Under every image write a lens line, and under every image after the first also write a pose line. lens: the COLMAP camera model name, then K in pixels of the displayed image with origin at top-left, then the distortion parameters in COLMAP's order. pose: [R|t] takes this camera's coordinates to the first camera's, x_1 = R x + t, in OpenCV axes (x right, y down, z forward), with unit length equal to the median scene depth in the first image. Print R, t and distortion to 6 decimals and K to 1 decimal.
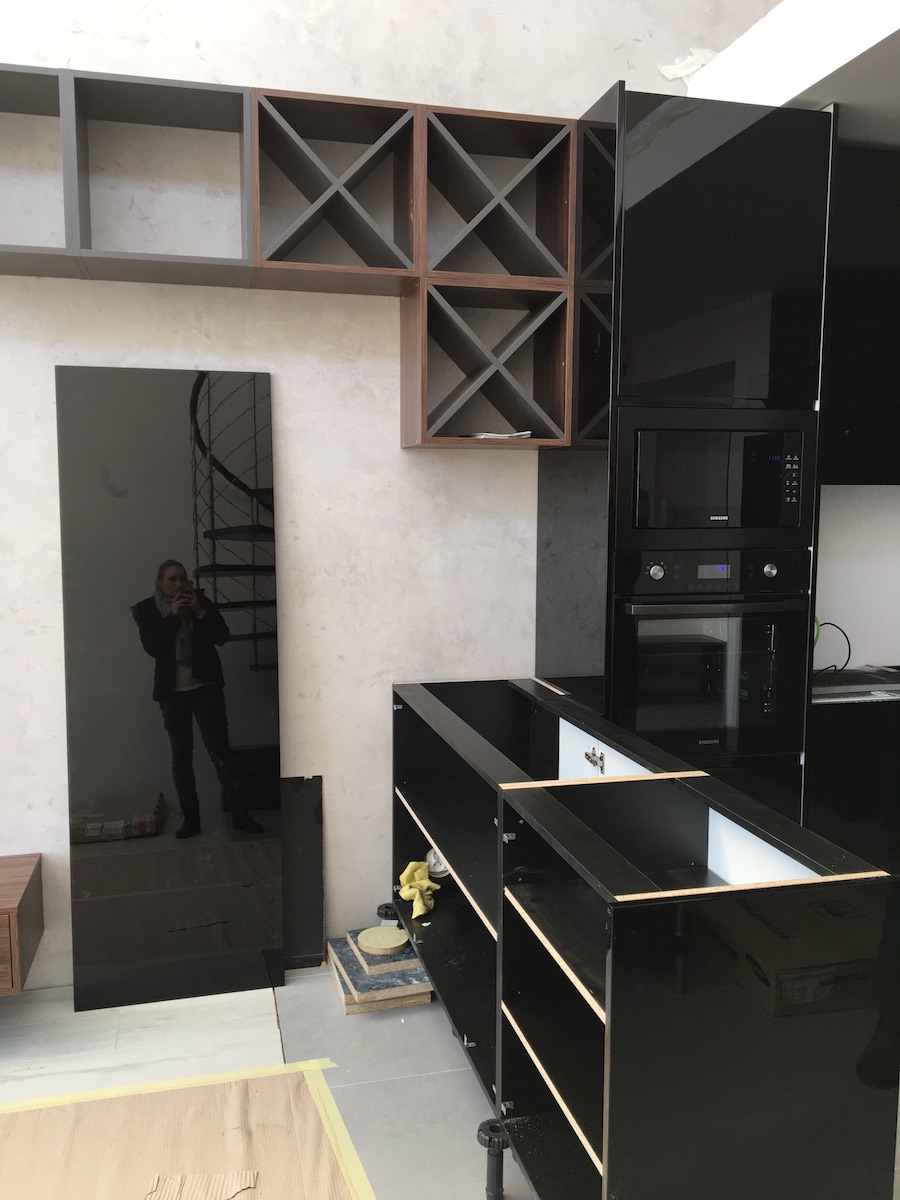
lens RADIAL K [[1003.2, 0, 446.2], [0, 1003.2, 601.4], [0, 0, 1]] dist [0.053732, -0.063615]
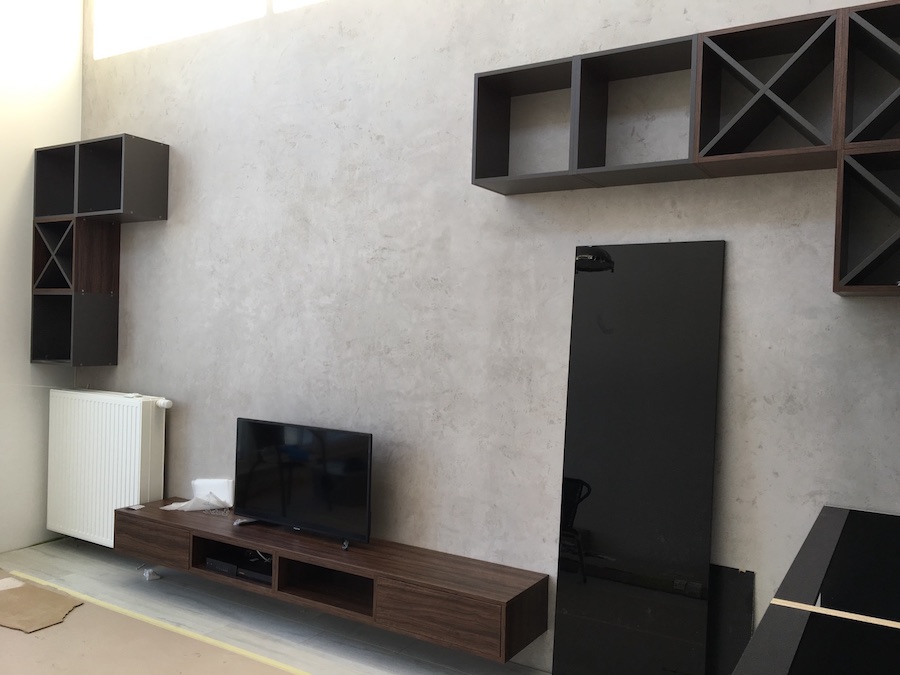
lens RADIAL K [[752.4, 0, 443.5], [0, 752.4, 331.9], [0, 0, 1]] dist [0.053732, -0.063615]
pose [[0.694435, 0.020836, -0.719254, 0.269809], [-0.098446, 0.992932, -0.066285, -0.012157], [0.712789, 0.116838, 0.691578, 0.093885]]
